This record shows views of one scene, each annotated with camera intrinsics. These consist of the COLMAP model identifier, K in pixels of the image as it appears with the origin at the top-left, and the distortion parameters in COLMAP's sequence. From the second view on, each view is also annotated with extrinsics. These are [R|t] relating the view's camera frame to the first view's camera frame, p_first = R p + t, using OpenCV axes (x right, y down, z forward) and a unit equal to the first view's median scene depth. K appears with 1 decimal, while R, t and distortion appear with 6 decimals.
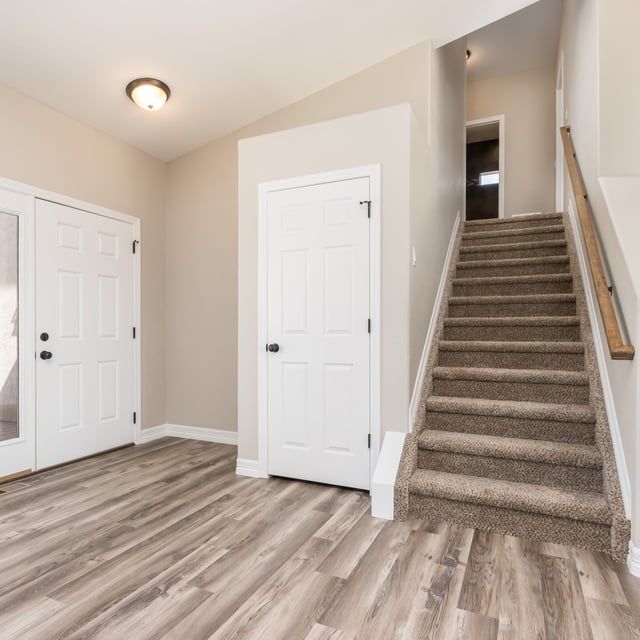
lens RADIAL K [[455.3, 0, 320.0], [0, 455.3, 320.0], [0, 0, 1]] dist [0.002701, 0.002684]
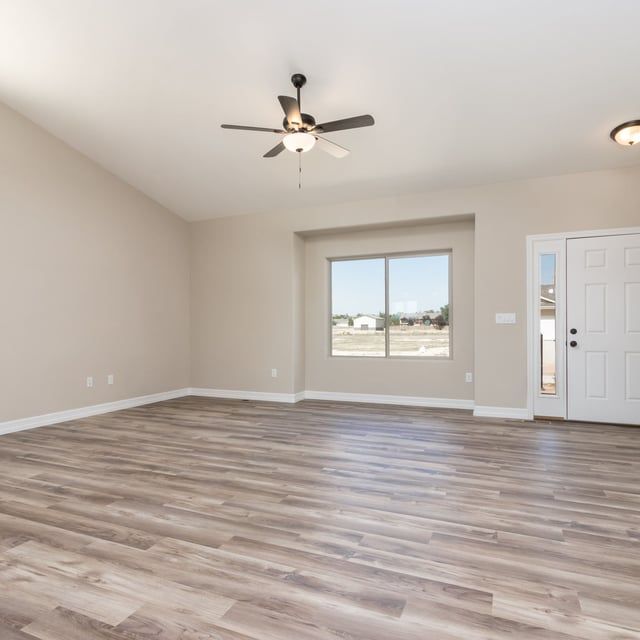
lens RADIAL K [[455.3, 0, 320.0], [0, 455.3, 320.0], [0, 0, 1]] dist [0.002701, 0.002684]
pose [[0.056127, -0.003590, -0.998417, 1.492275], [0.017163, 0.999849, -0.002630, -0.018866], [0.998276, -0.016988, 0.056180, 0.169811]]
